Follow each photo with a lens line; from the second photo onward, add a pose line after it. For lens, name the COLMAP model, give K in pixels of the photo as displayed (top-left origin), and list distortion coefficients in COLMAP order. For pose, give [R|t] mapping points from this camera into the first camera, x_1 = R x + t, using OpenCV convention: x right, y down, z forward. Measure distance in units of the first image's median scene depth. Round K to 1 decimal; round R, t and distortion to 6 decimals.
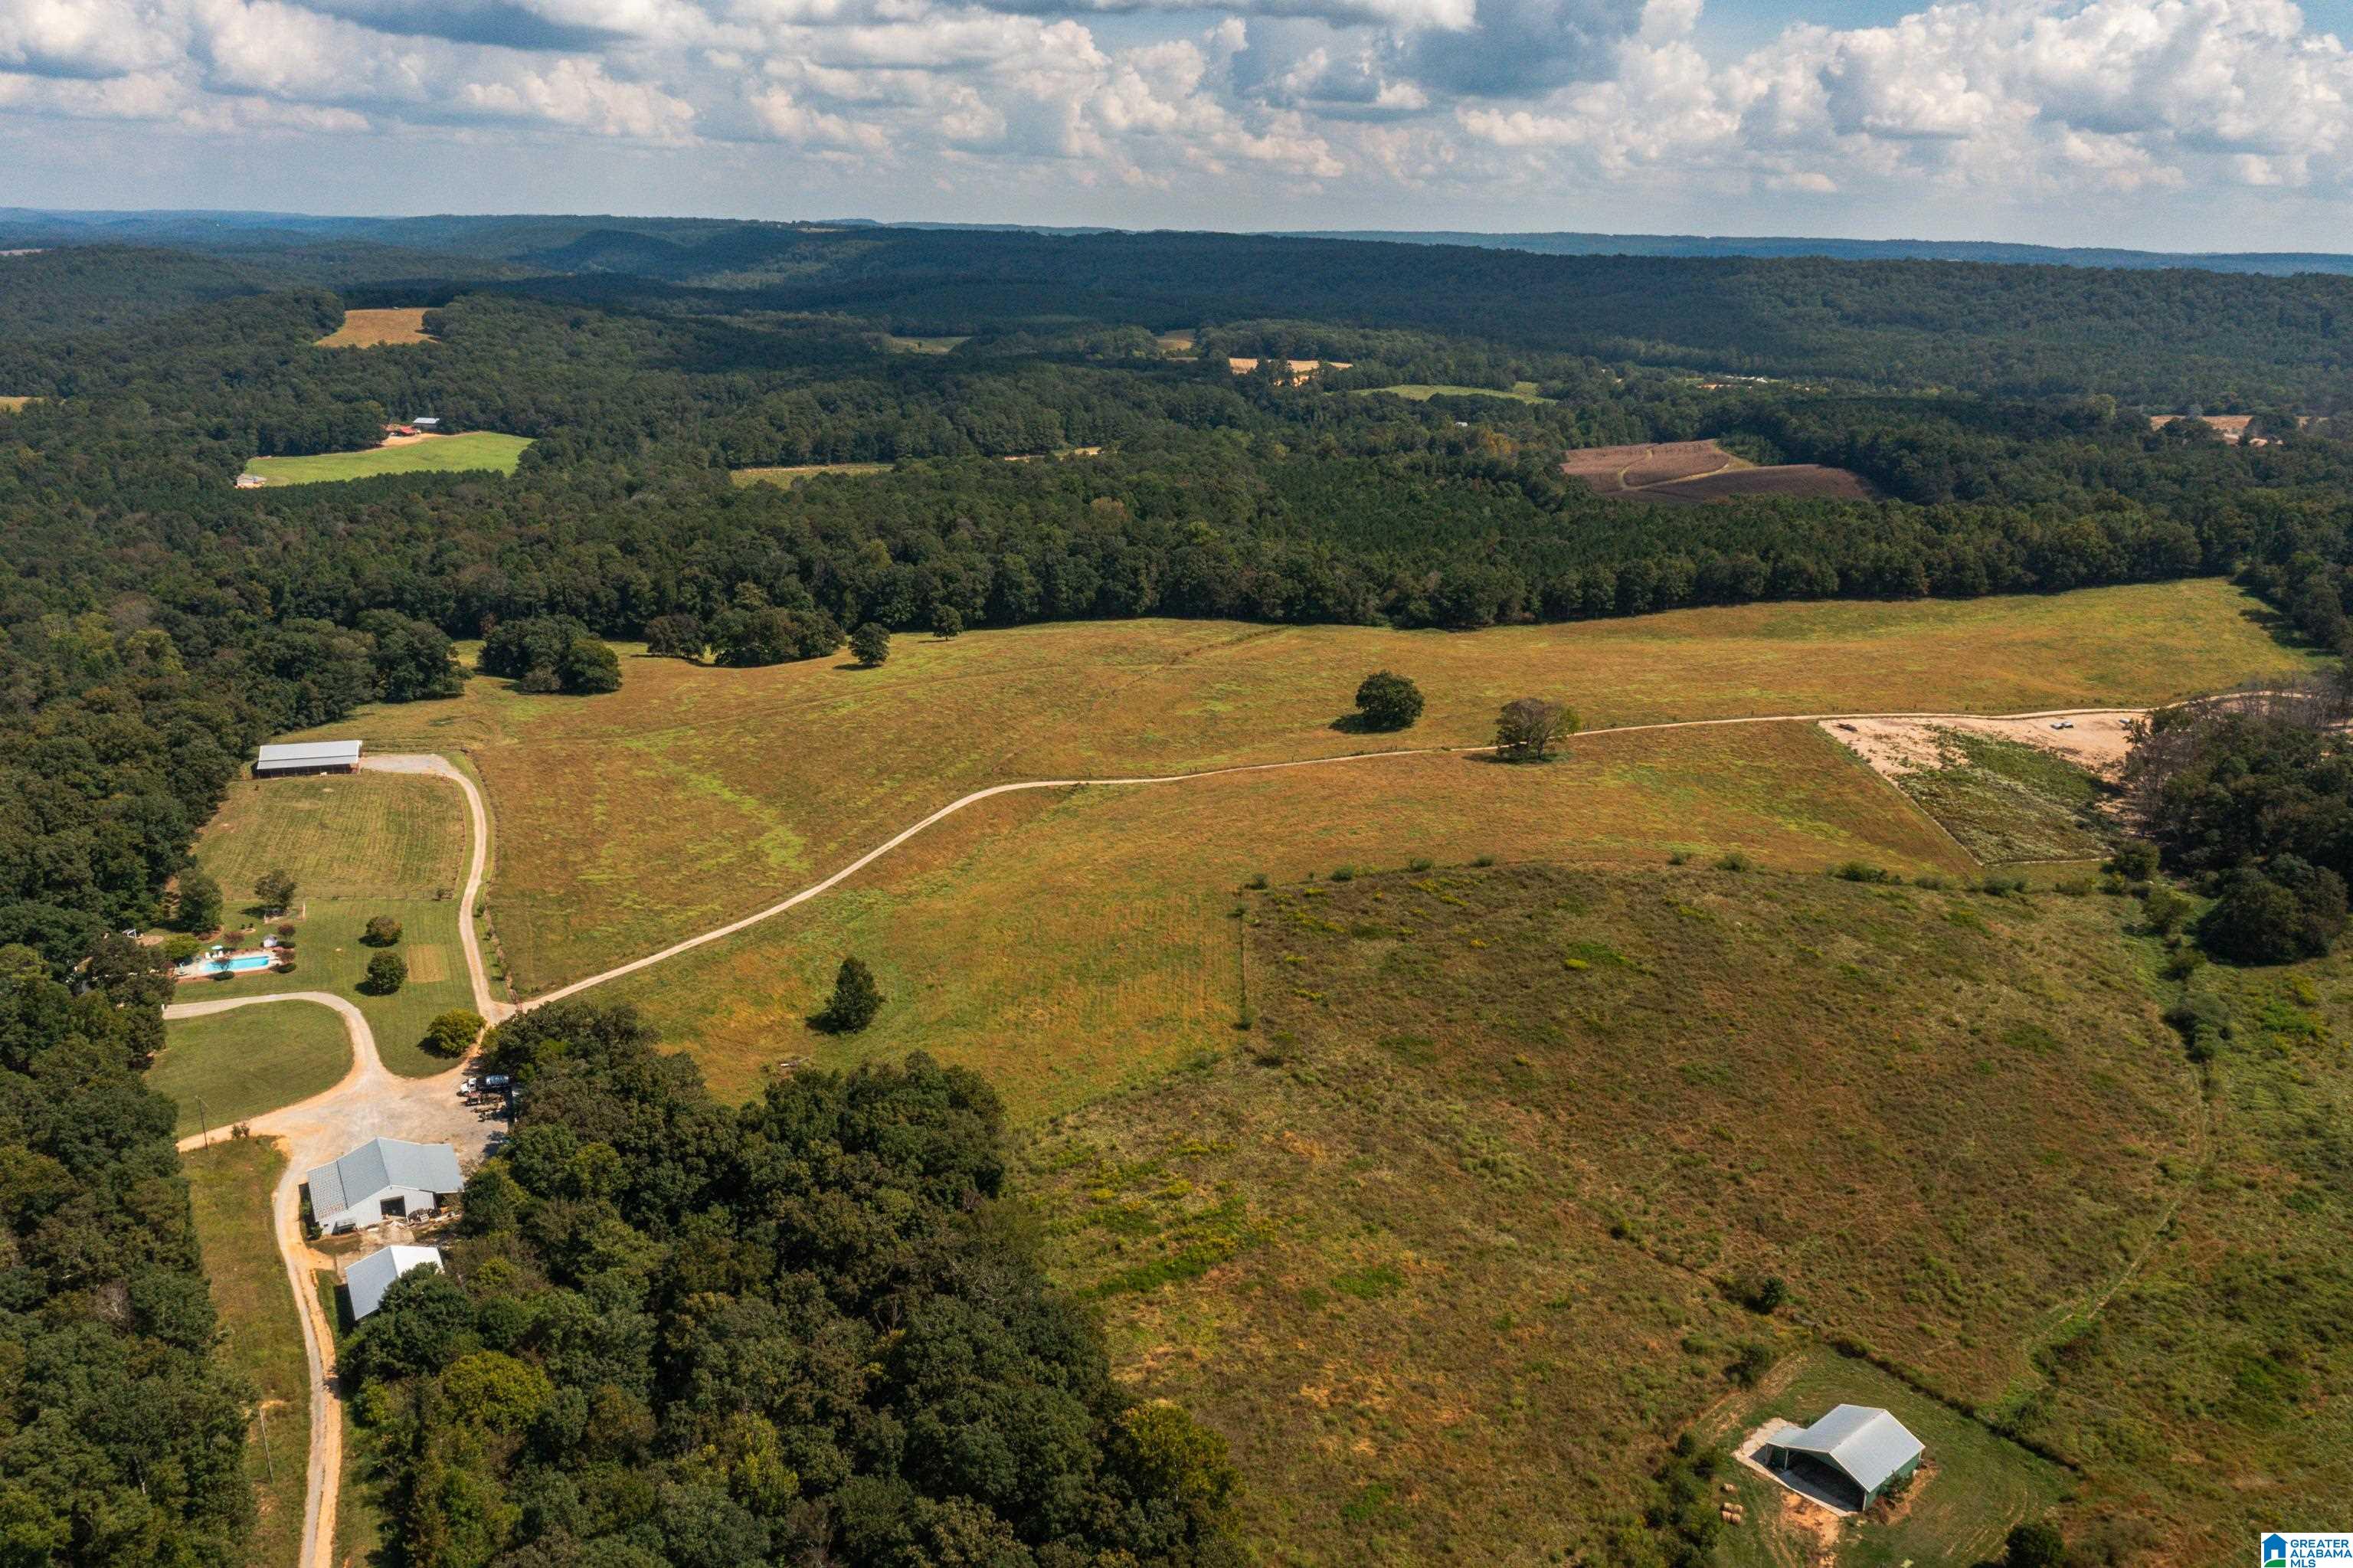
lens RADIAL K [[1837.6, 0, 1185.7], [0, 1837.6, 785.5], [0, 0, 1]] dist [-0.025880, 0.002576]
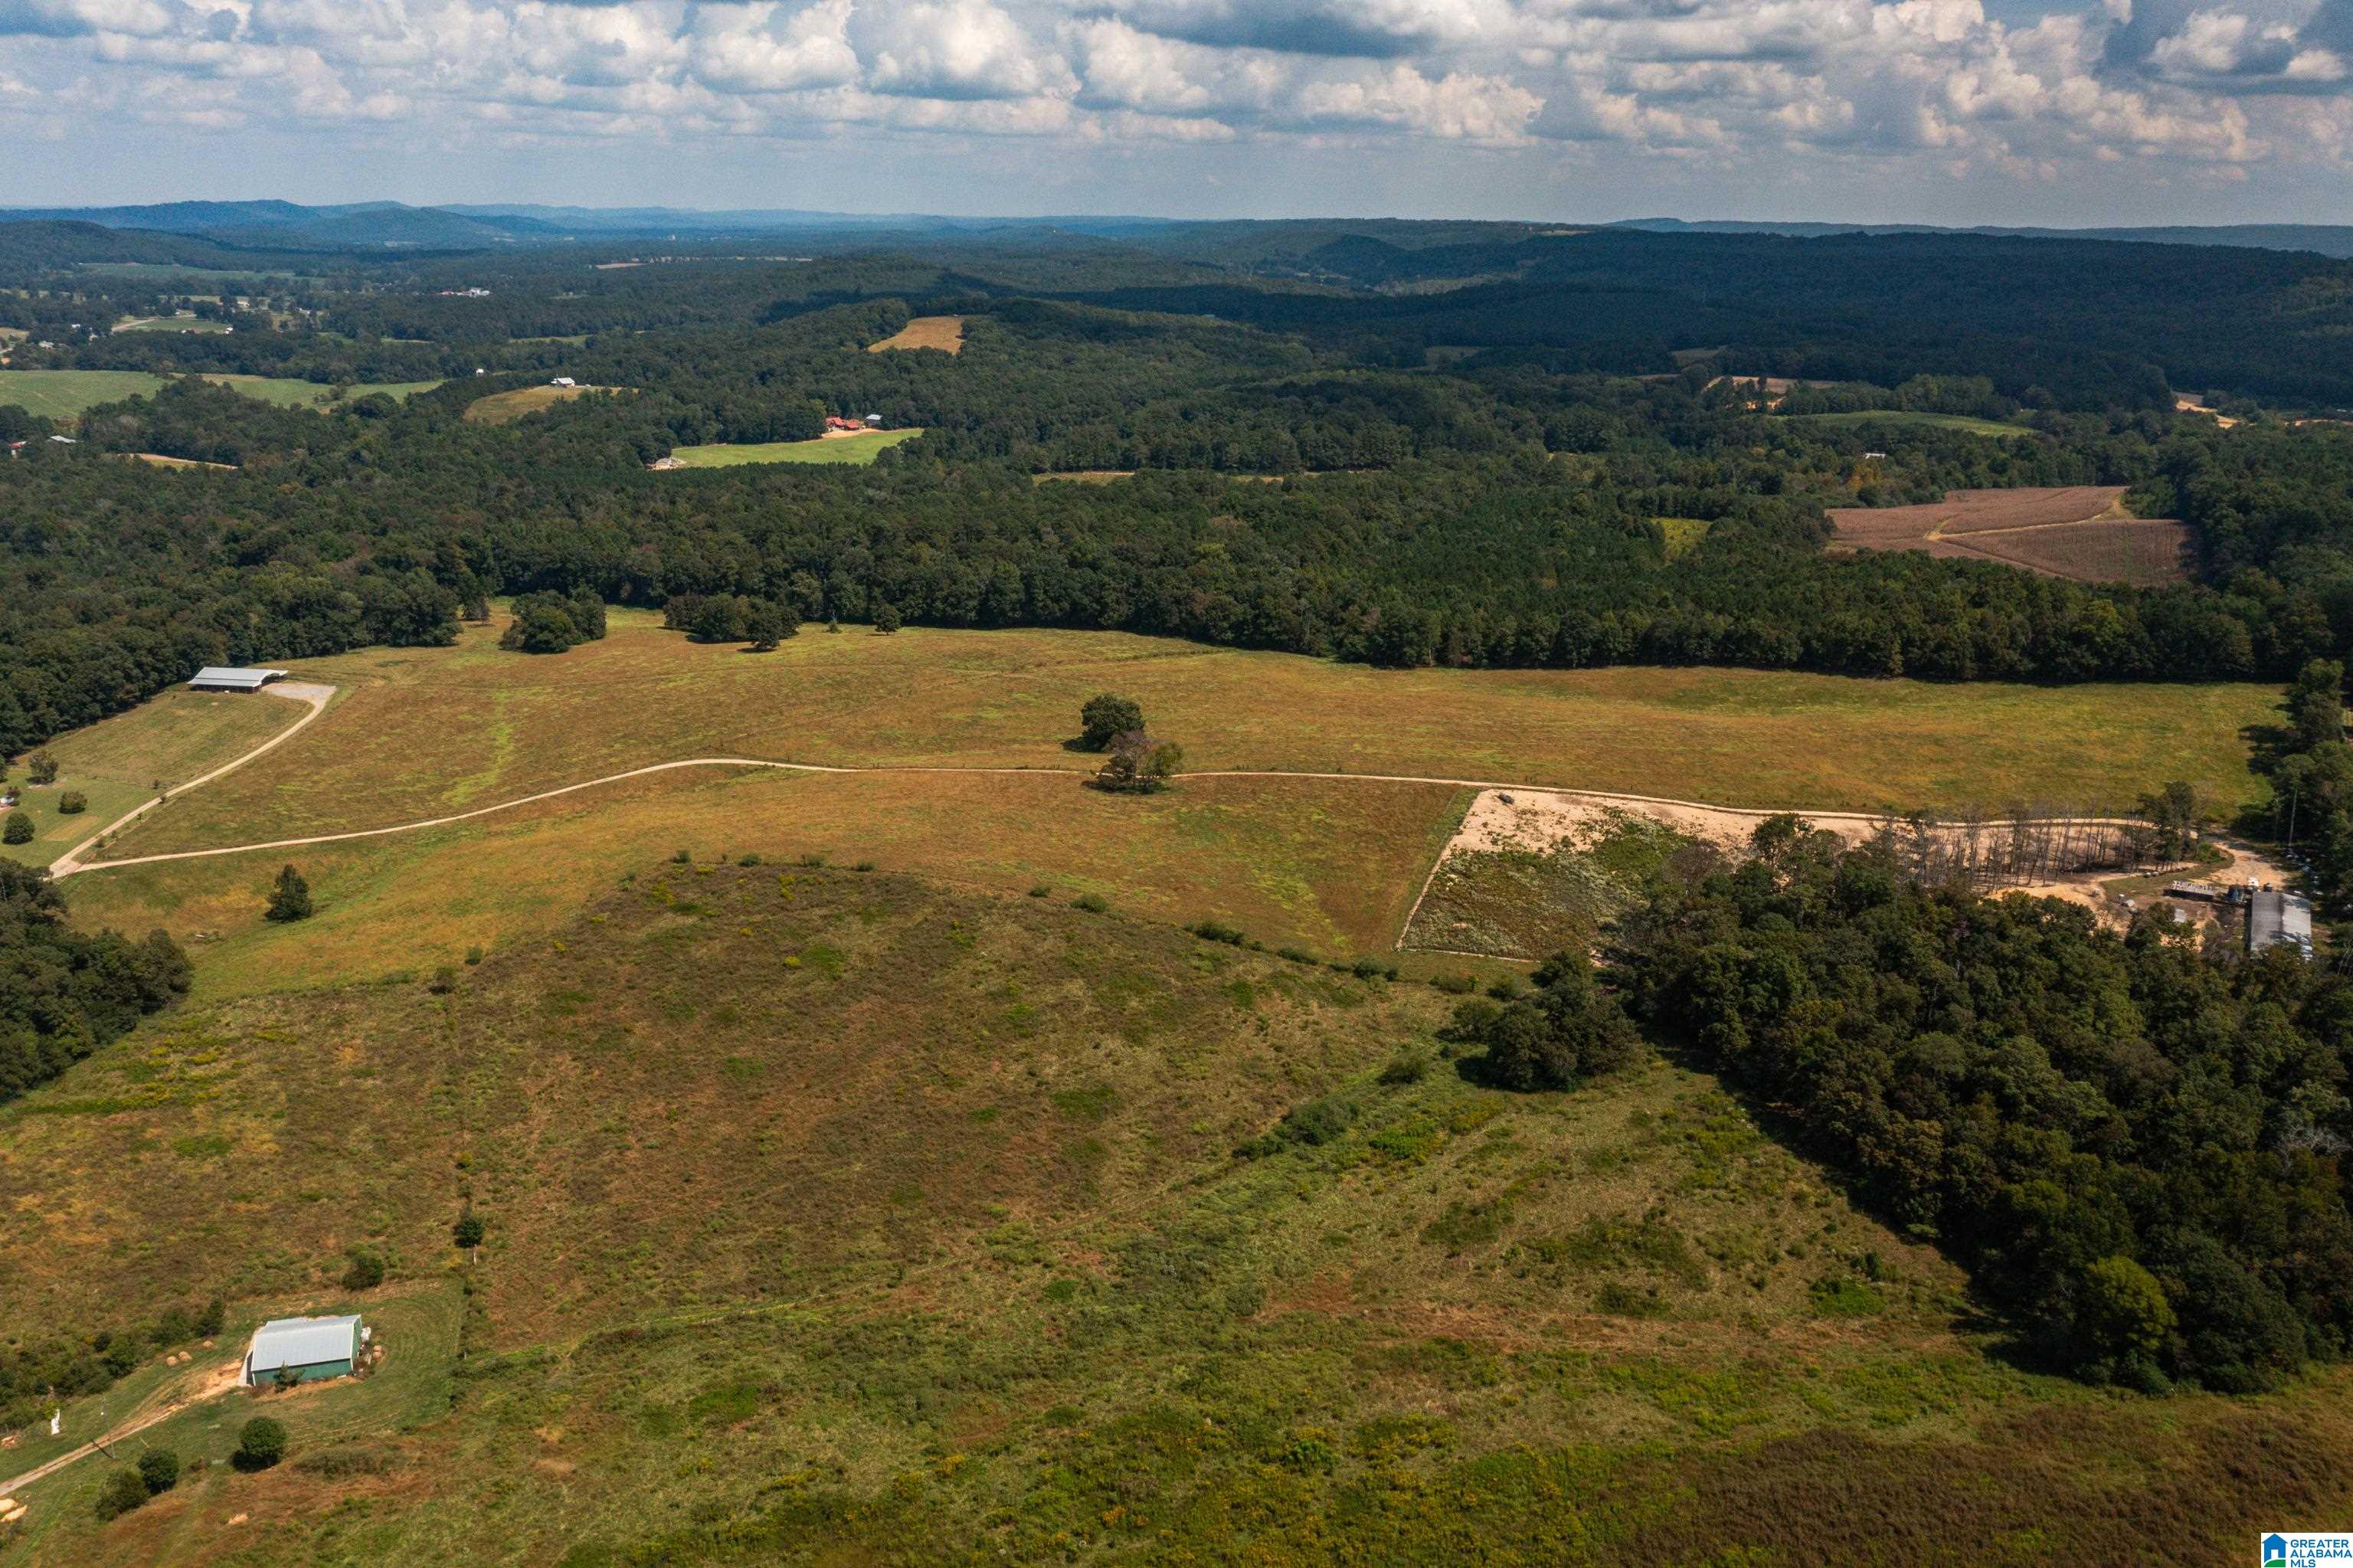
lens RADIAL K [[1847.1, 0, 1185.9], [0, 1847.1, 814.0], [0, 0, 1]] dist [-0.017448, -0.000043]
pose [[0.896514, 0.121053, -0.426157, 0.480069], [-0.114513, 0.992574, 0.041045, -0.034289], [0.427960, 0.012003, 0.903718, 0.052935]]
